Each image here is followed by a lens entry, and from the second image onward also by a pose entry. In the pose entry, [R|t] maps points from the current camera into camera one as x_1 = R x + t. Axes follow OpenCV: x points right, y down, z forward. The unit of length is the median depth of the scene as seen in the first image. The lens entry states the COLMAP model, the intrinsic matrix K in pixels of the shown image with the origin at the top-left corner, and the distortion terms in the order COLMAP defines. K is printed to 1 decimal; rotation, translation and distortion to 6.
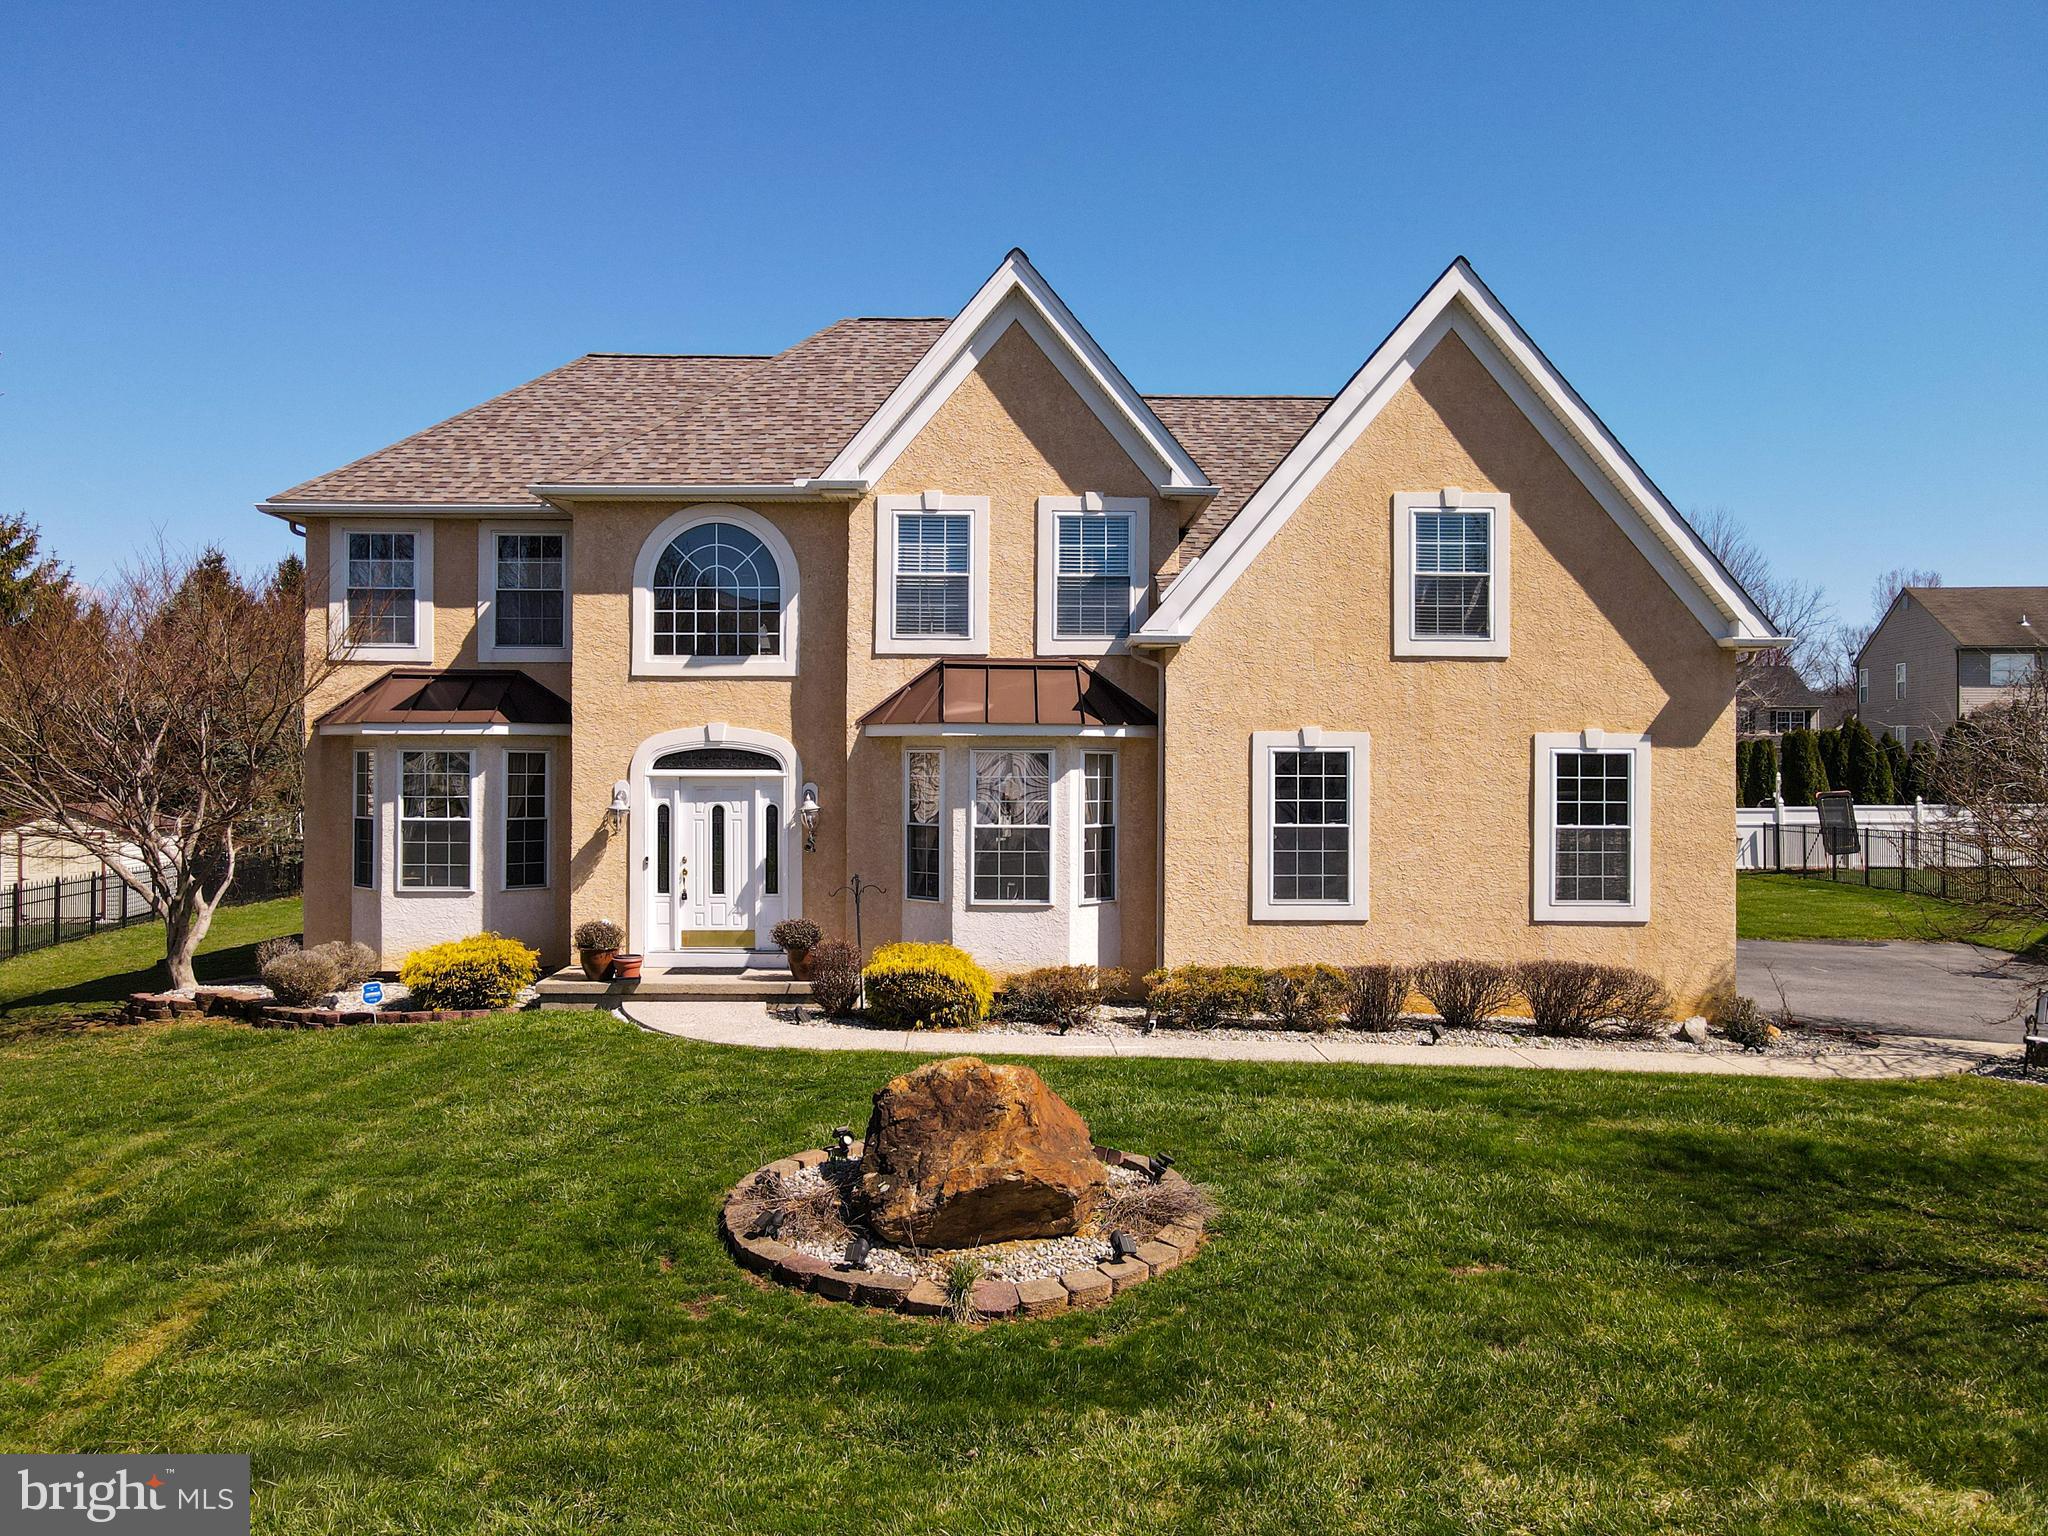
lens RADIAL K [[1505.7, 0, 1007.0], [0, 1505.7, 758.9], [0, 0, 1]] dist [0.003562, 0.019689]
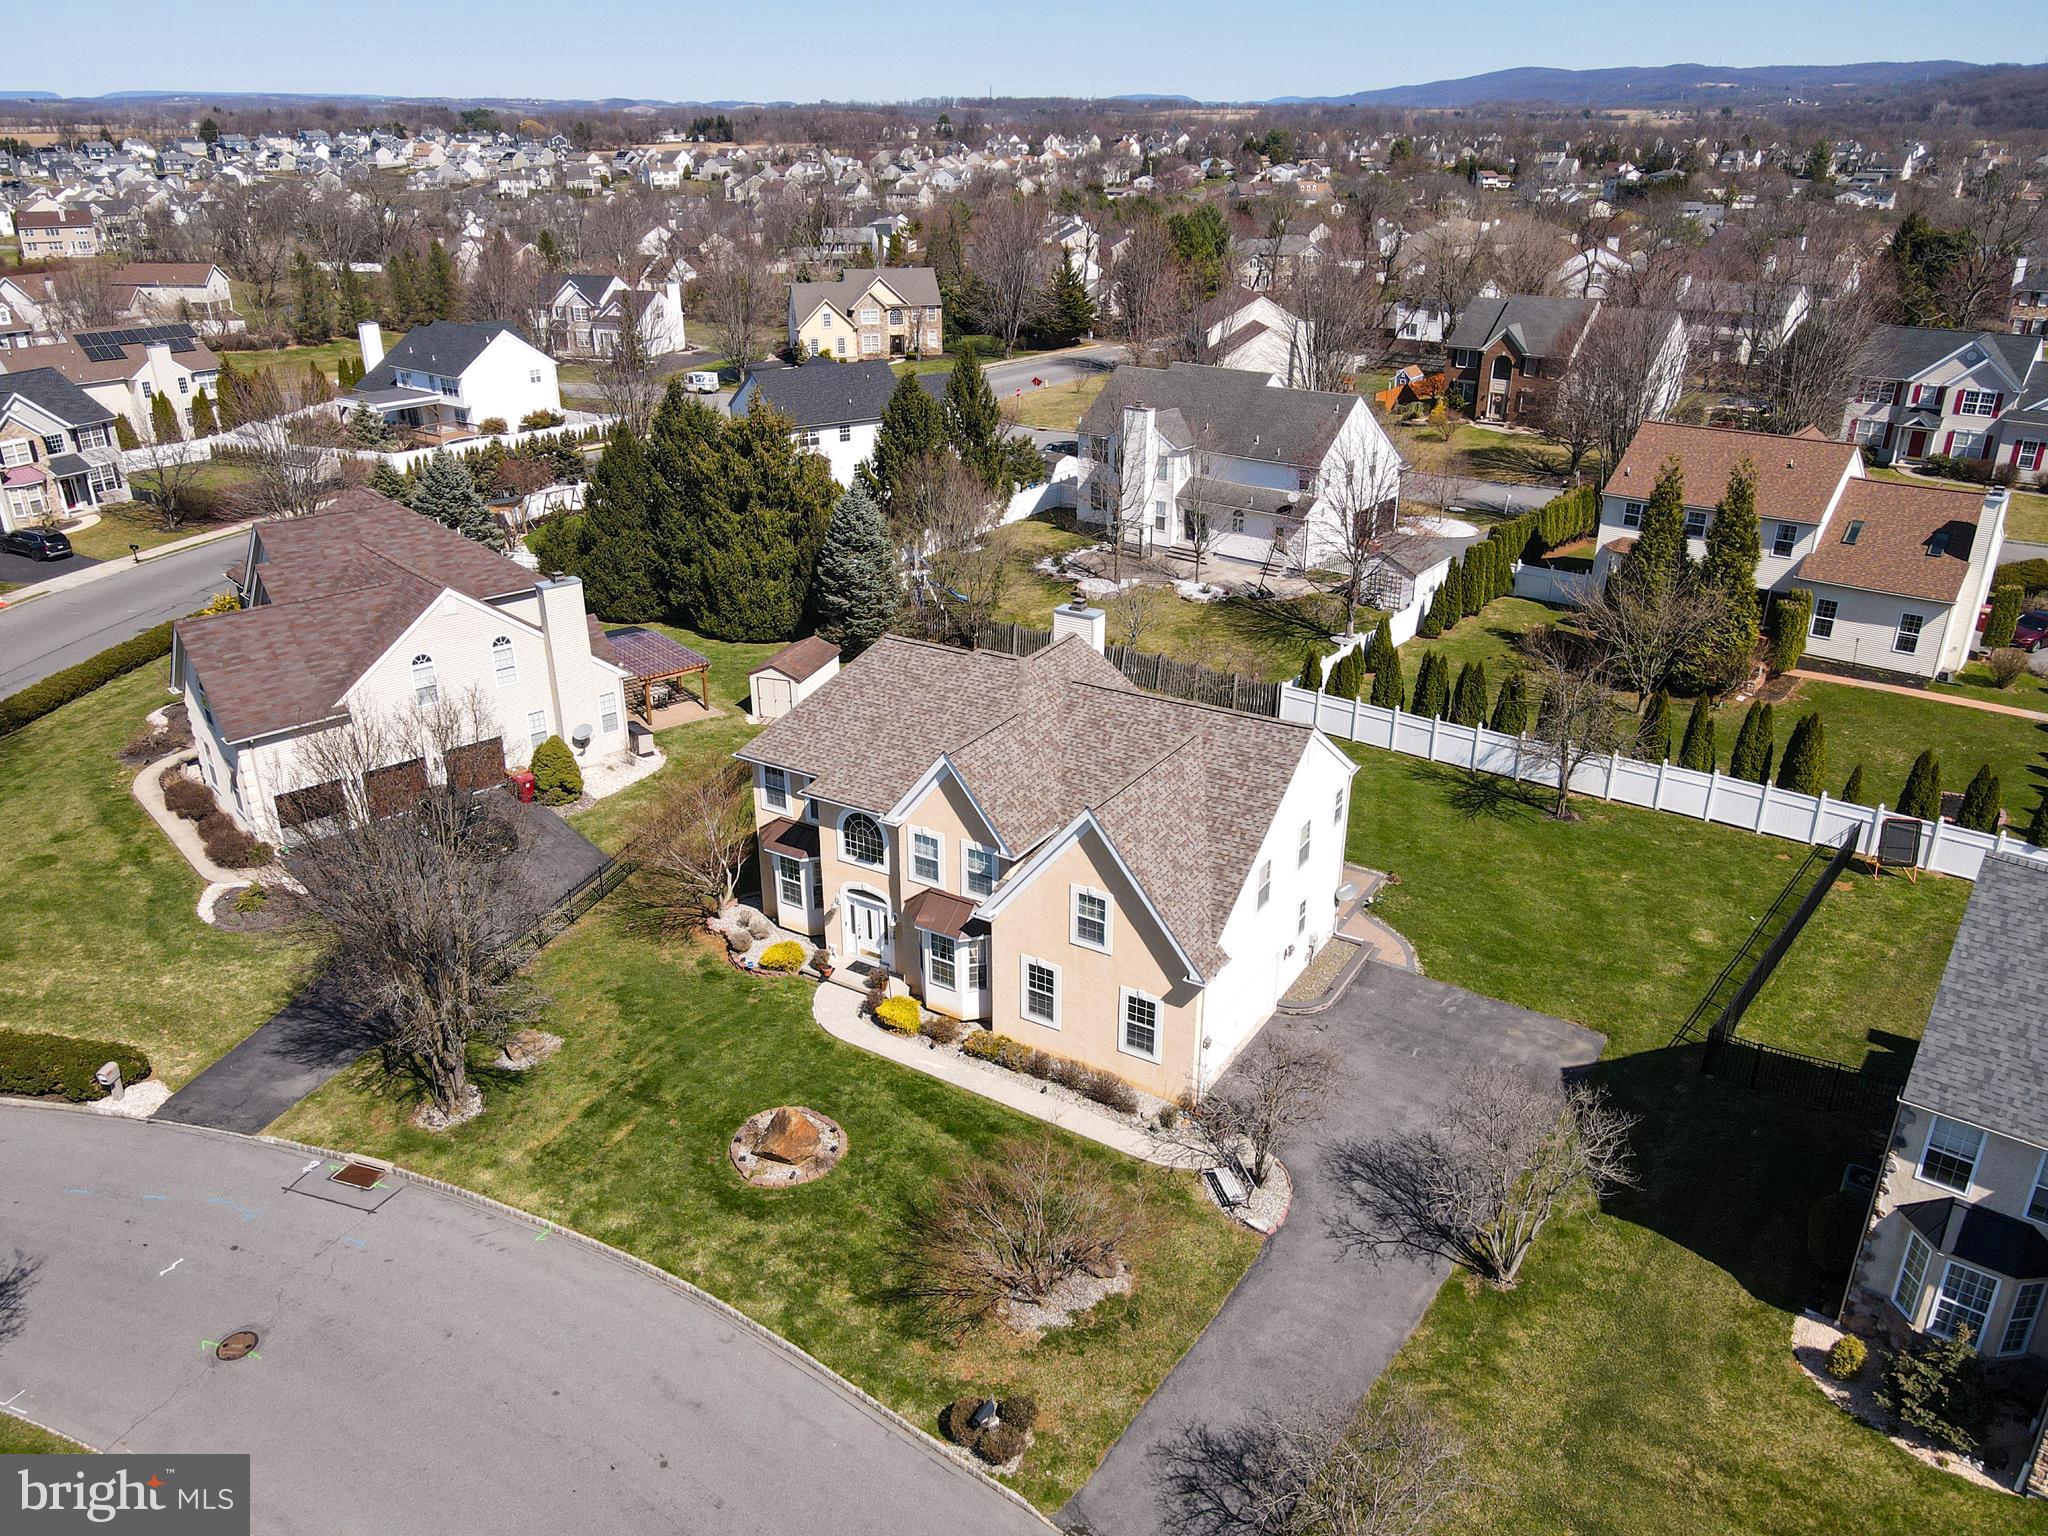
lens RADIAL K [[1505.7, 0, 1003.0], [0, 1505.7, 776.5], [0, 0, 1]] dist [0.003562, 0.019689]
pose [[0.842245, 0.210946, -0.496110, 1.320403], [0.015237, 0.910582, 0.413048, -1.324040], [0.538880, -0.355447, 0.763719, -0.832080]]
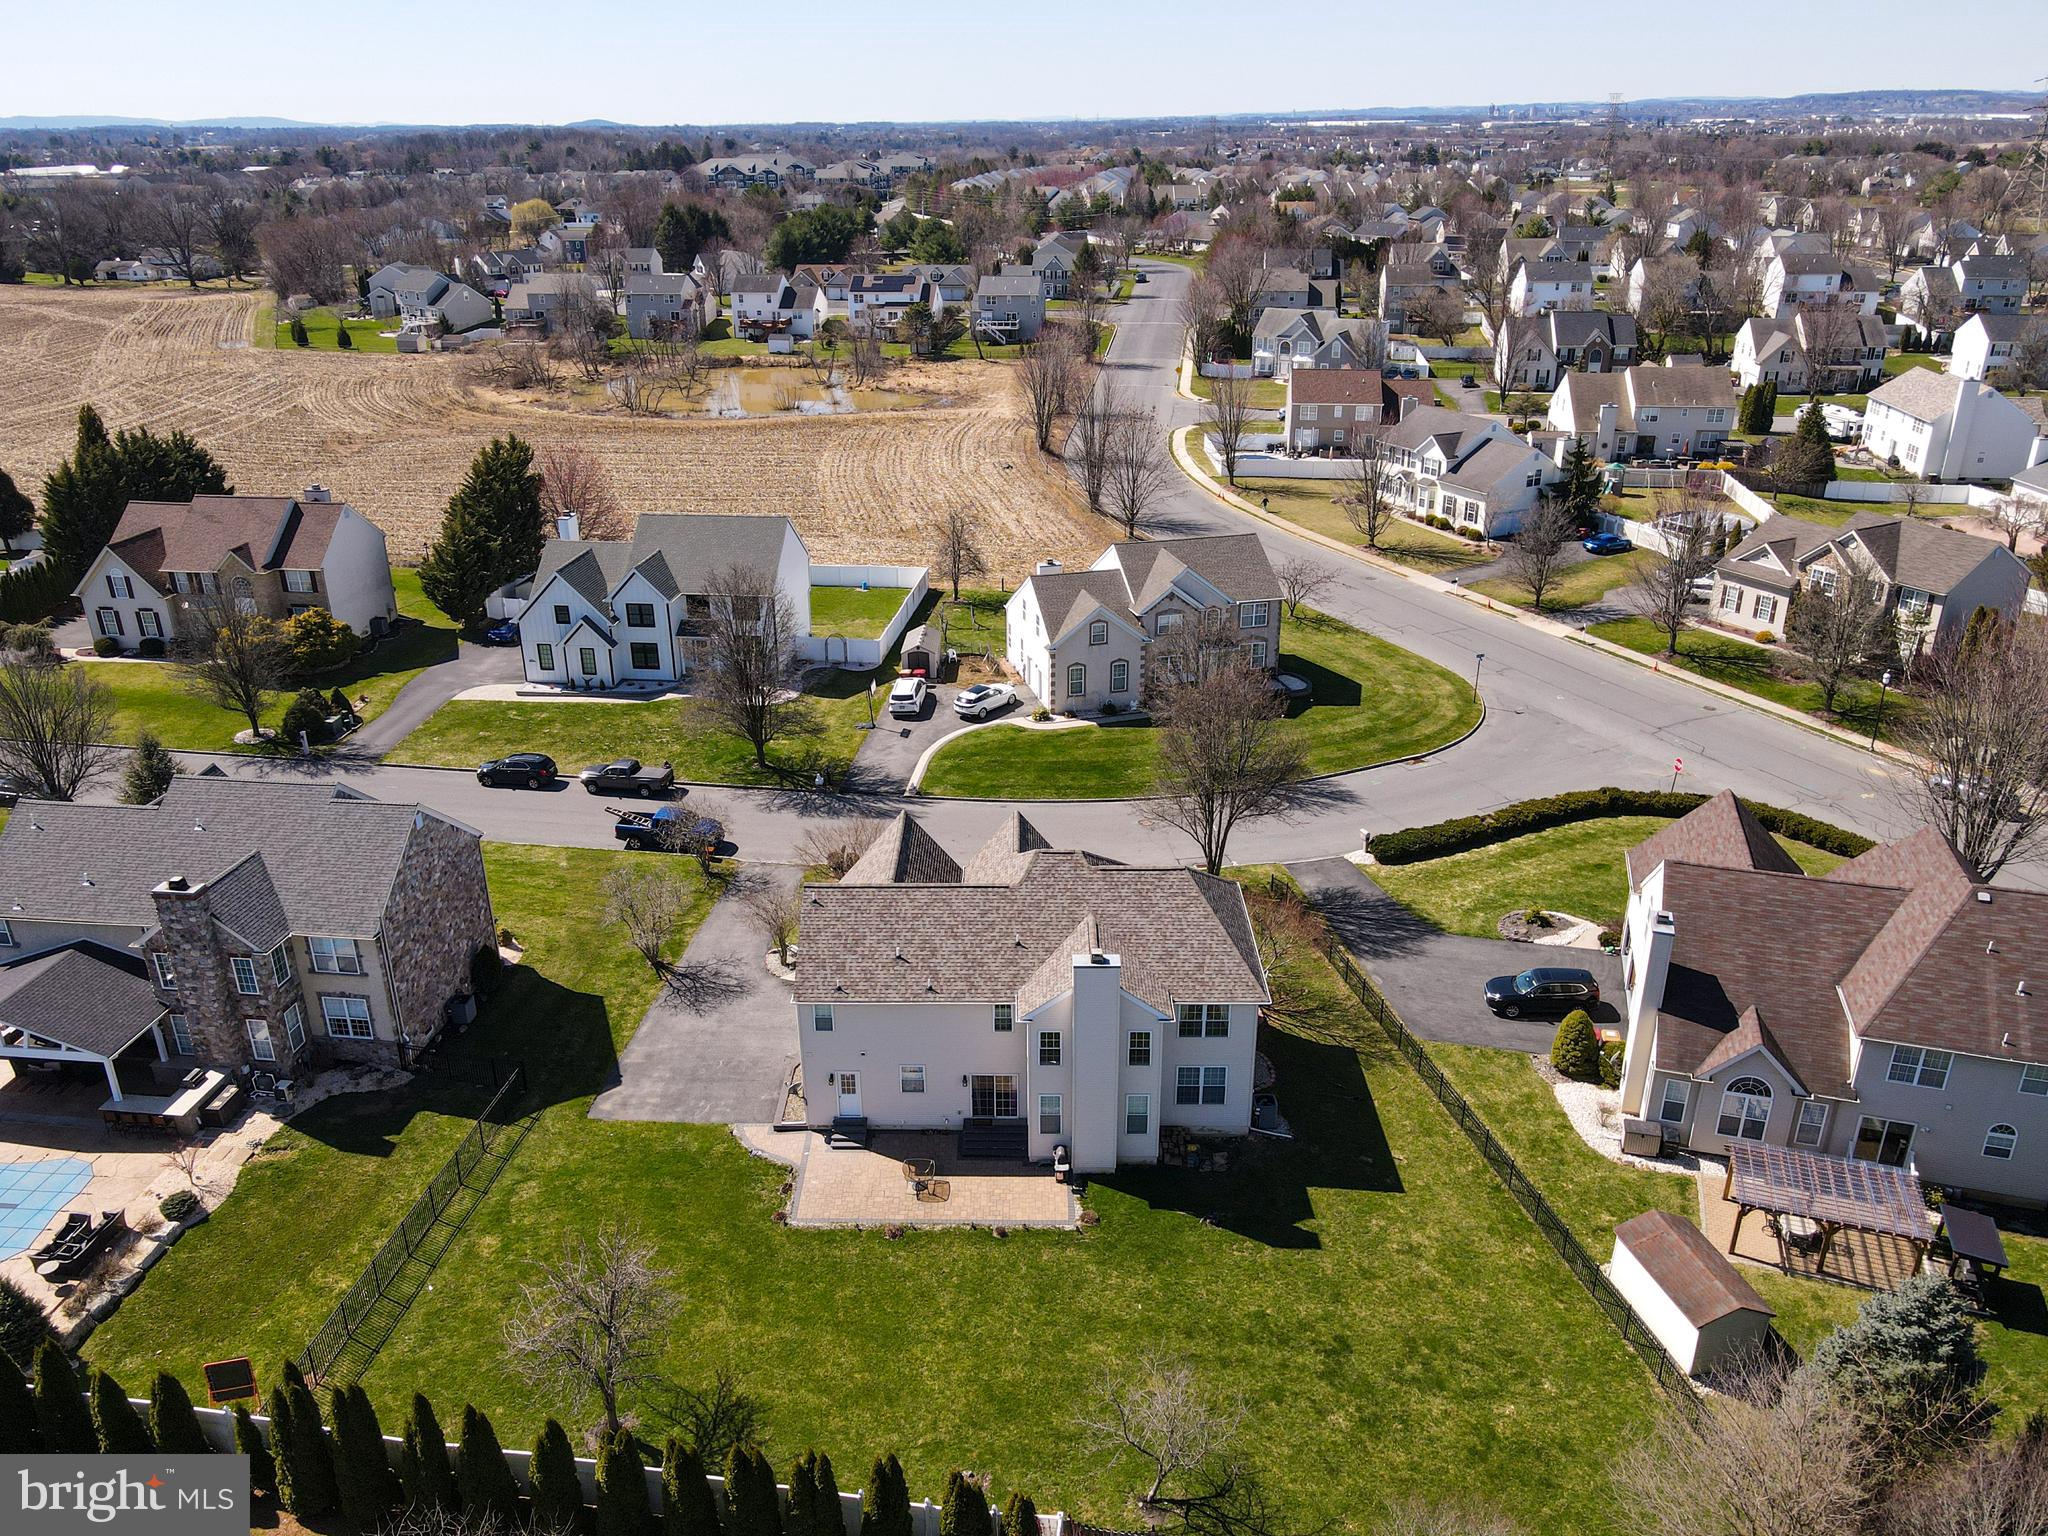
lens RADIAL K [[1505.7, 0, 1000.8], [0, 1505.7, 774.0], [0, 0, 1]] dist [0.003562, 0.019689]
pose [[-0.999601, -0.004648, 0.027874, -0.053400], [0.006640, 0.920132, 0.391552, -1.906501], [-0.027468, 0.391580, -0.919734, 4.462853]]
